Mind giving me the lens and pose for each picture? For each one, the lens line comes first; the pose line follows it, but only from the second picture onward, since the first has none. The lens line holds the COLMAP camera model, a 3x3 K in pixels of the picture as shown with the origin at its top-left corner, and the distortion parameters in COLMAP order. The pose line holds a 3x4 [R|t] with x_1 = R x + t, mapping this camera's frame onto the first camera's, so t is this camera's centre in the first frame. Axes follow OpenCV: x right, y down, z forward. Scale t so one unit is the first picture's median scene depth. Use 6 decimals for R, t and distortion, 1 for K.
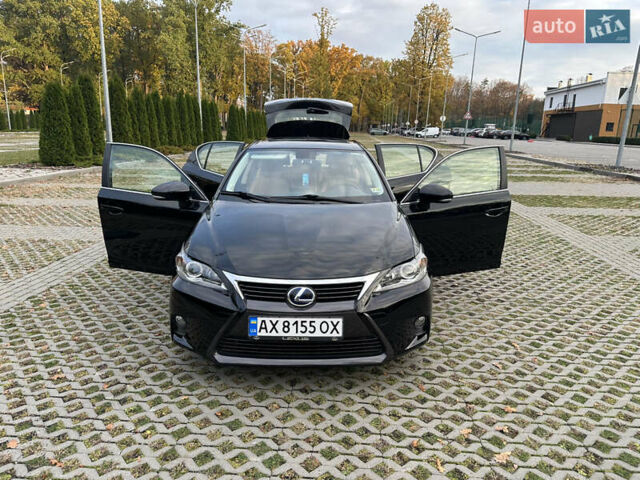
lens RADIAL K [[448.9, 0, 321.9], [0, 448.9, 240.5], [0, 0, 1]] dist [0.046819, -0.056563]
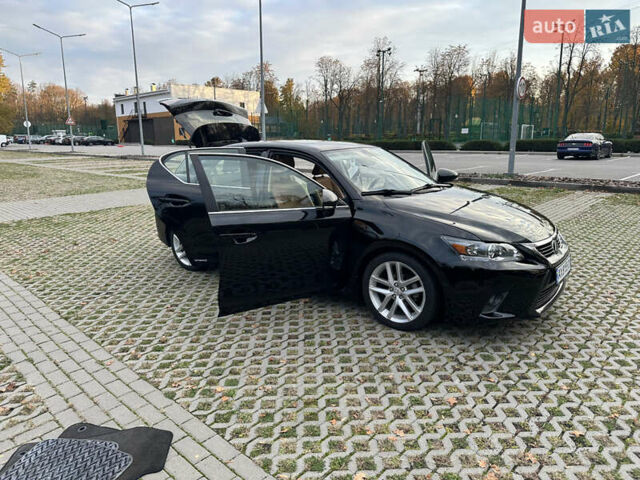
lens RADIAL K [[448.9, 0, 325.0], [0, 448.9, 230.6], [0, 0, 1]] dist [0.046819, -0.056563]
pose [[0.626559, -0.183577, 0.757445, -1.163480], [0.208443, 0.975931, 0.064106, -0.118954], [-0.750983, 0.117718, 0.649744, 0.482182]]
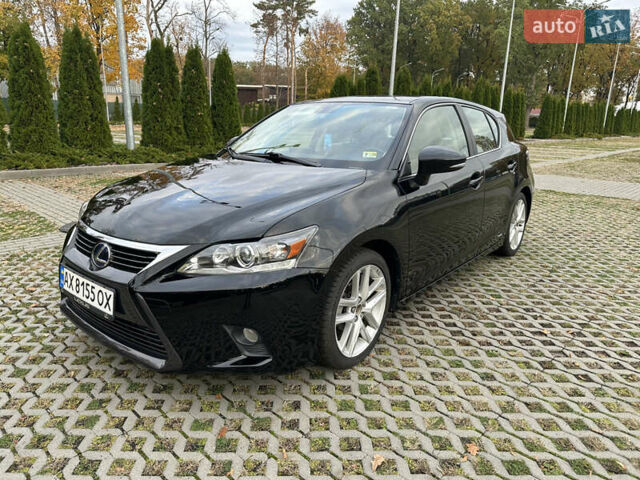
lens RADIAL K [[448.9, 0, 319.6], [0, 448.9, 239.7], [0, 0, 1]] dist [0.046819, -0.056563]
pose [[0.765810, 0.165437, -0.621422, 0.587267], [-0.164593, 0.984579, 0.059281, -0.012963], [0.621646, 0.056883, 0.781230, 0.465991]]
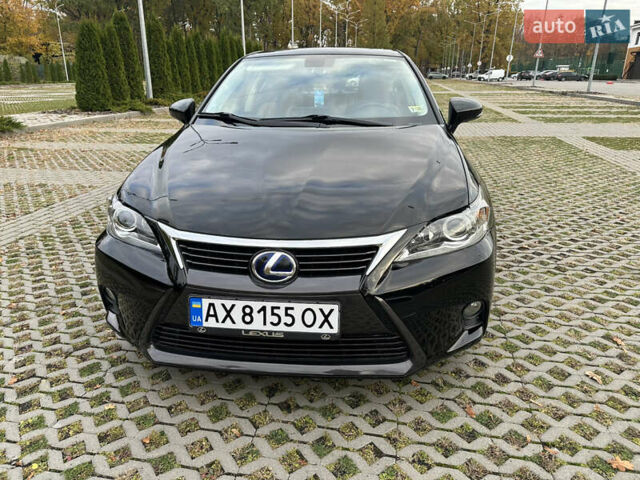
lens RADIAL K [[448.9, 0, 317.7], [0, 448.9, 241.2], [0, 0, 1]] dist [0.046819, -0.056563]
pose [[0.992377, 0.022381, -0.121189, 0.067559], [-0.009344, 0.994205, 0.107093, 0.018030], [0.122884, -0.105145, 0.986835, 0.310361]]
